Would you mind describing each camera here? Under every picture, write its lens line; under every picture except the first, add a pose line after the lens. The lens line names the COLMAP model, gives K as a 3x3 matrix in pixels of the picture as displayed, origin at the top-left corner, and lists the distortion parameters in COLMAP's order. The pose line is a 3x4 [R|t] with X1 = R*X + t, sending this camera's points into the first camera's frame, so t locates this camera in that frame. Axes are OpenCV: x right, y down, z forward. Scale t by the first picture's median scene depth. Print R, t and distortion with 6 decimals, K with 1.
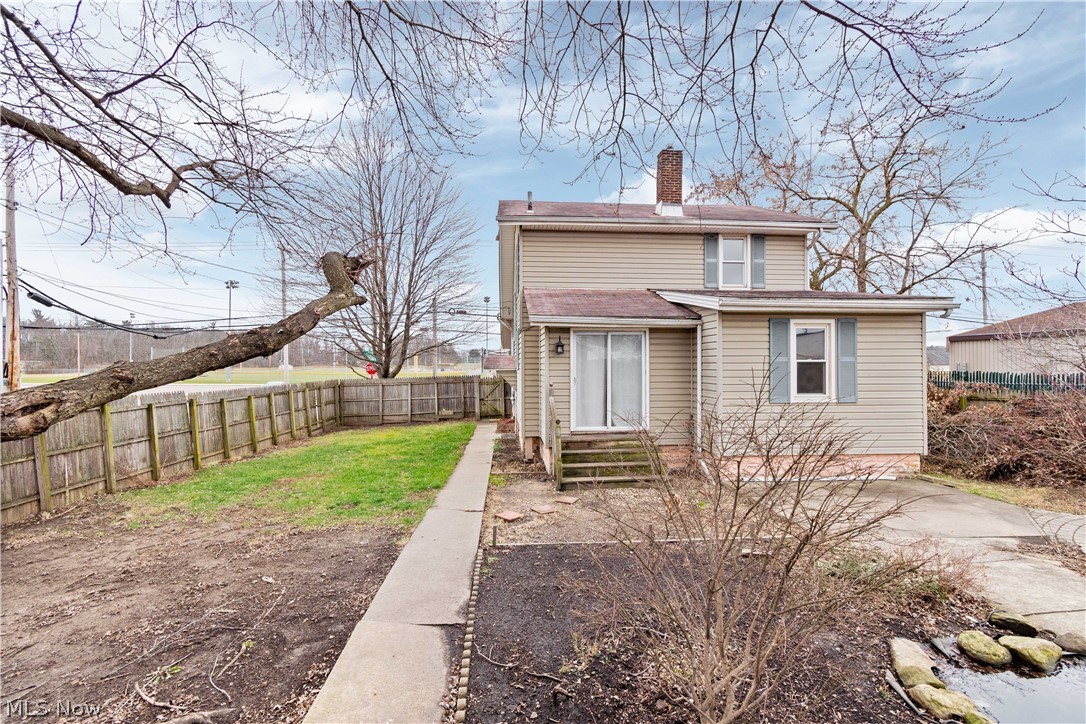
lens RADIAL K [[480.2, 0, 544.4], [0, 480.2, 366.0], [0, 0, 1]] dist [0.001734, 0.000210]
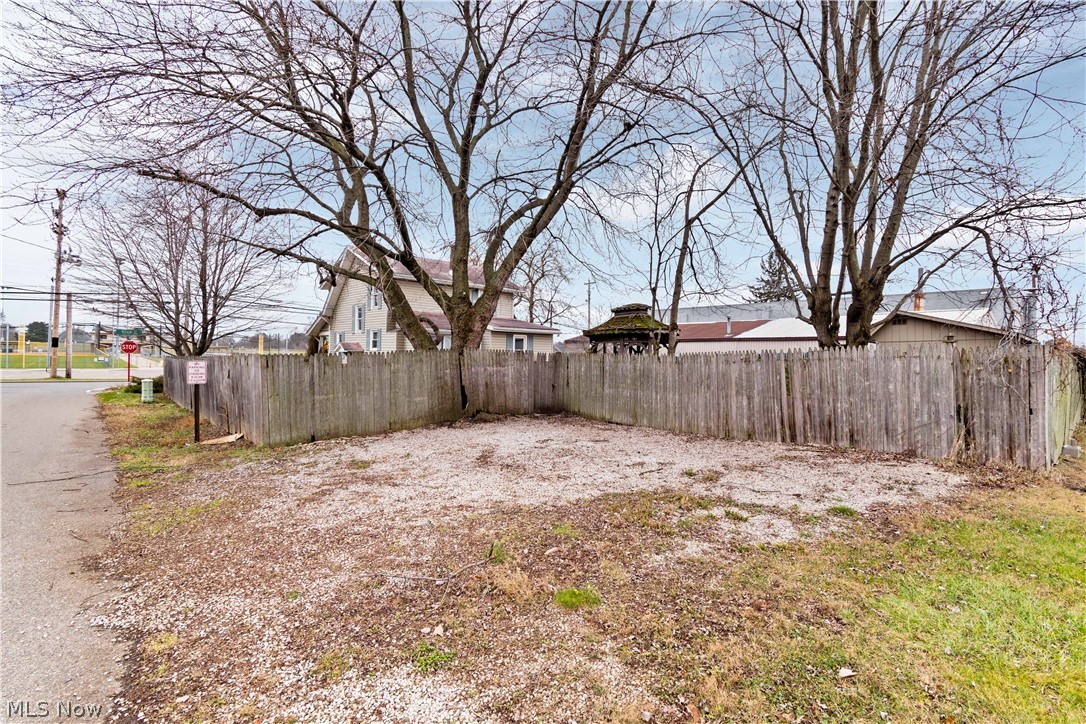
lens RADIAL K [[480.2, 0, 544.0], [0, 480.2, 359.2], [0, 0, 1]] dist [0.001734, 0.000210]
pose [[0.810605, 0.008553, 0.585531, -0.817663], [-0.012883, 0.999912, 0.003228, 0.028348], [-0.585452, -0.010160, 0.810644, -1.139237]]
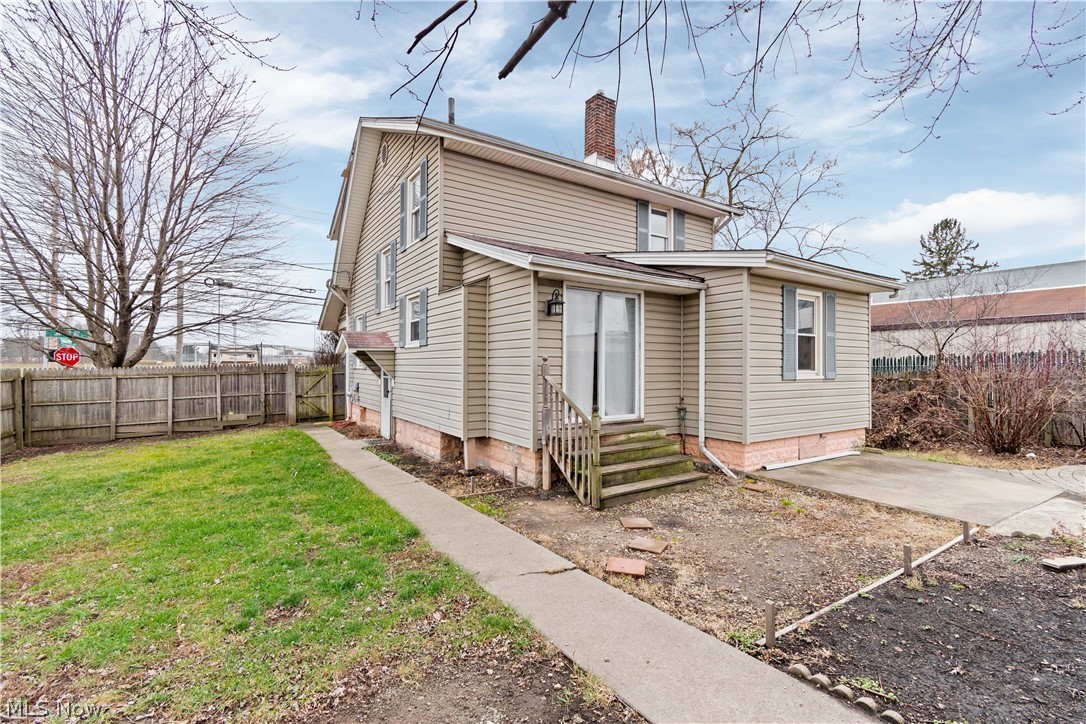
lens RADIAL K [[480.2, 0, 543.5], [0, 480.2, 363.4], [0, 0, 1]] dist [0.001734, 0.000210]
pose [[0.878418, 0.008561, 0.477817, -0.311035], [-0.004893, 0.999948, -0.008922, 0.050396], [-0.477869, 0.005499, 0.878414, 0.378502]]
